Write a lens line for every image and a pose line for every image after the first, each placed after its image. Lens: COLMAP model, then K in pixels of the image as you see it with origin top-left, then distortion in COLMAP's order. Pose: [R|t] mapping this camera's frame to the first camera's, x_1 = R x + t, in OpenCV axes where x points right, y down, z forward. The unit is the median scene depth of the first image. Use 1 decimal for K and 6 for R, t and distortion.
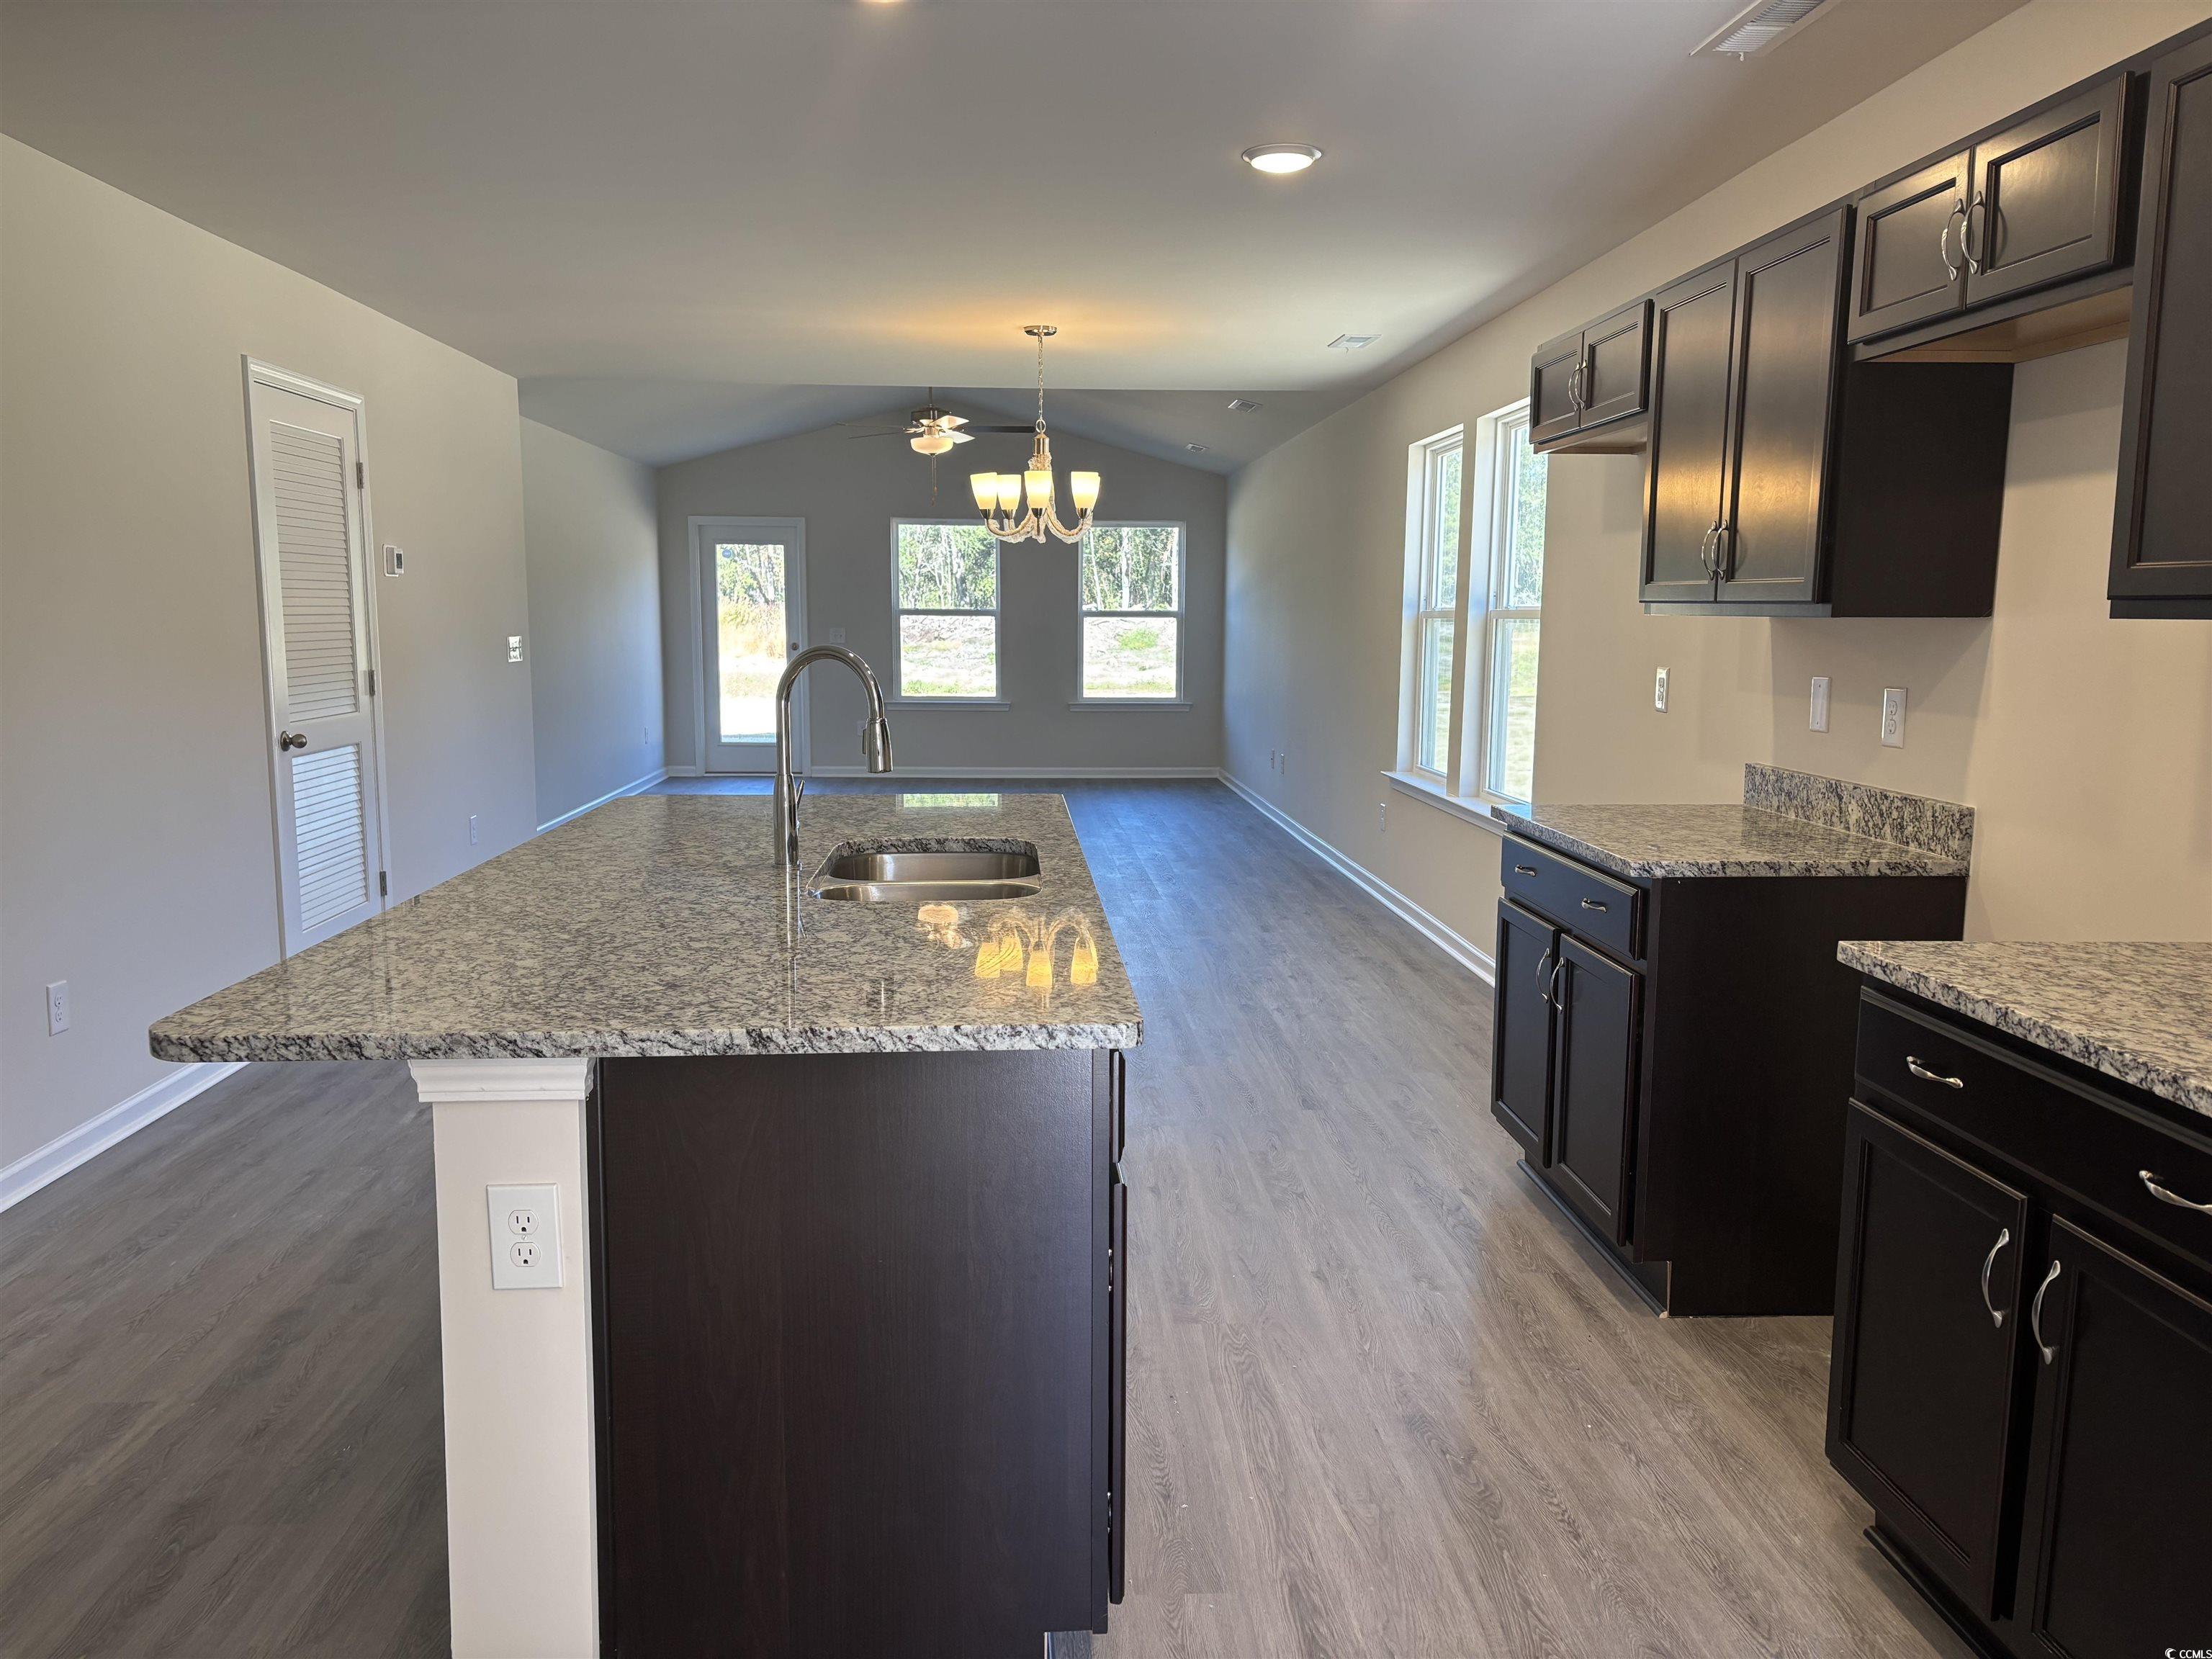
lens RADIAL K [[1666.4, 0, 1106.0], [0, 1666.4, 829.5], [0, 0, 1]] dist [0.072511, -0.082171]
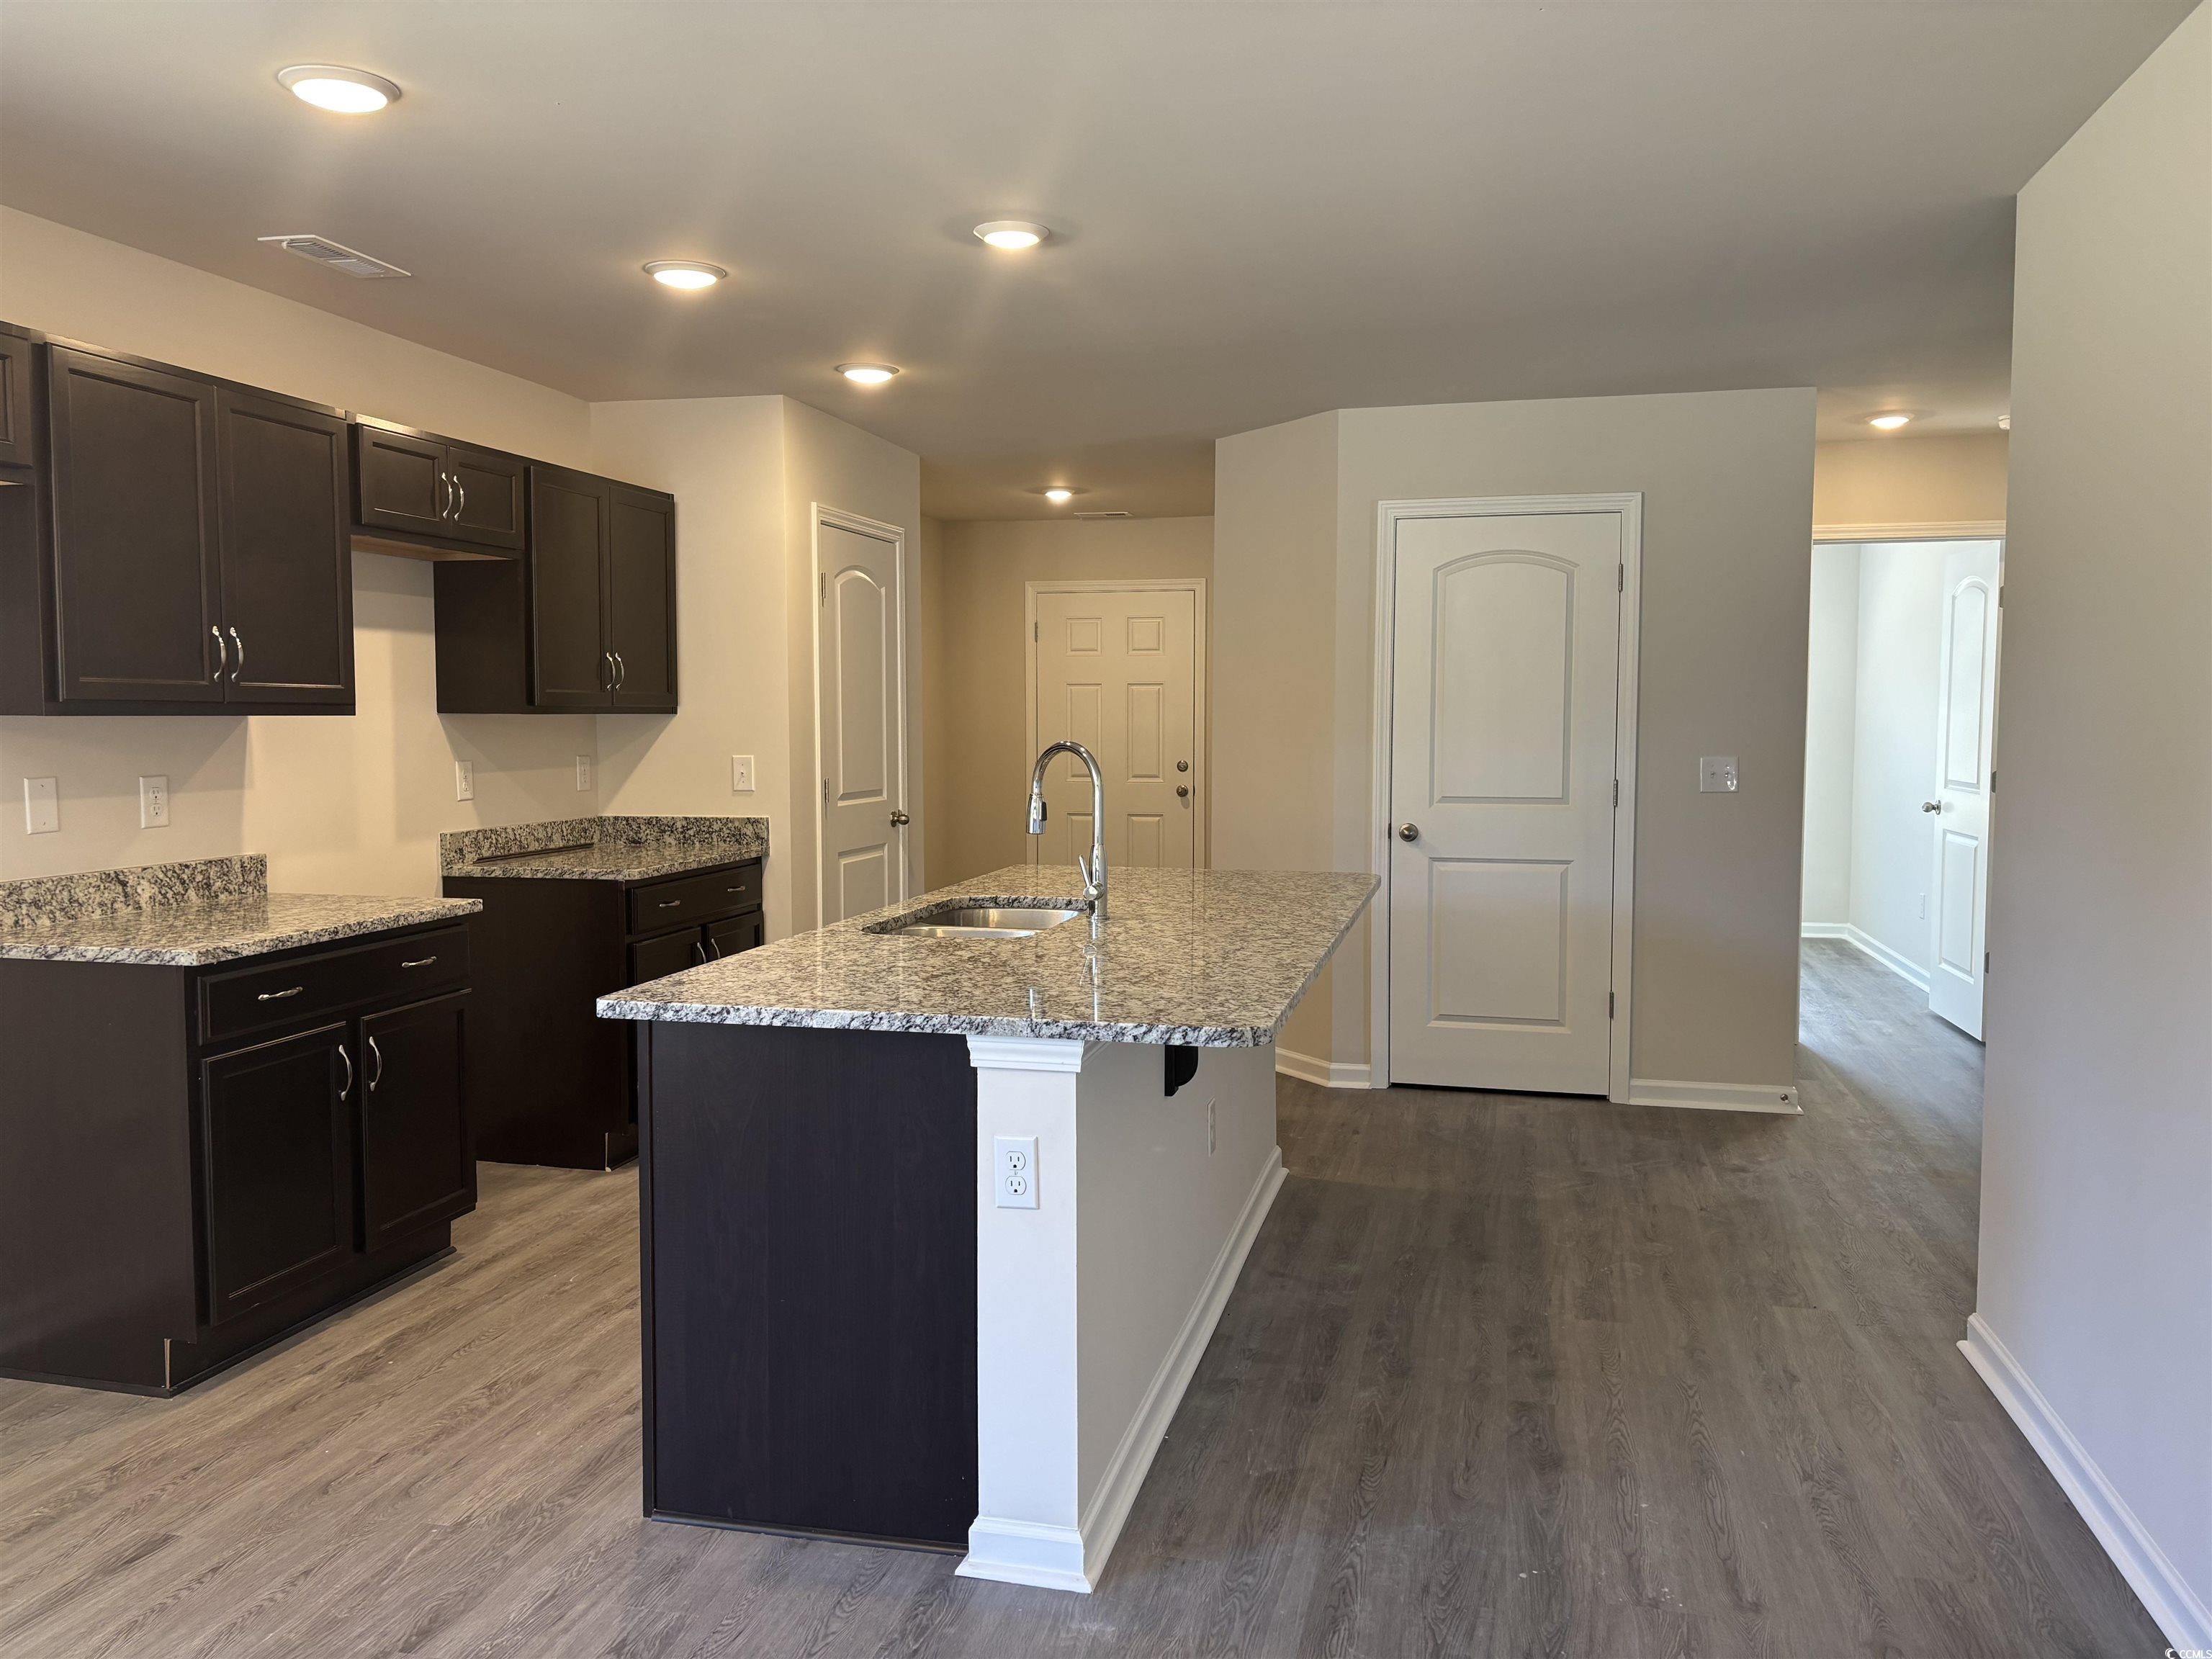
lens RADIAL K [[1666.4, 0, 1106.0], [0, 1666.4, 829.5], [0, 0, 1]] dist [0.072511, -0.082171]
pose [[-0.956181, -0.024263, 0.291768, -0.499934], [0.034876, 0.980025, 0.195791, -0.255034], [-0.290690, 0.197387, -0.936236, 1.924109]]
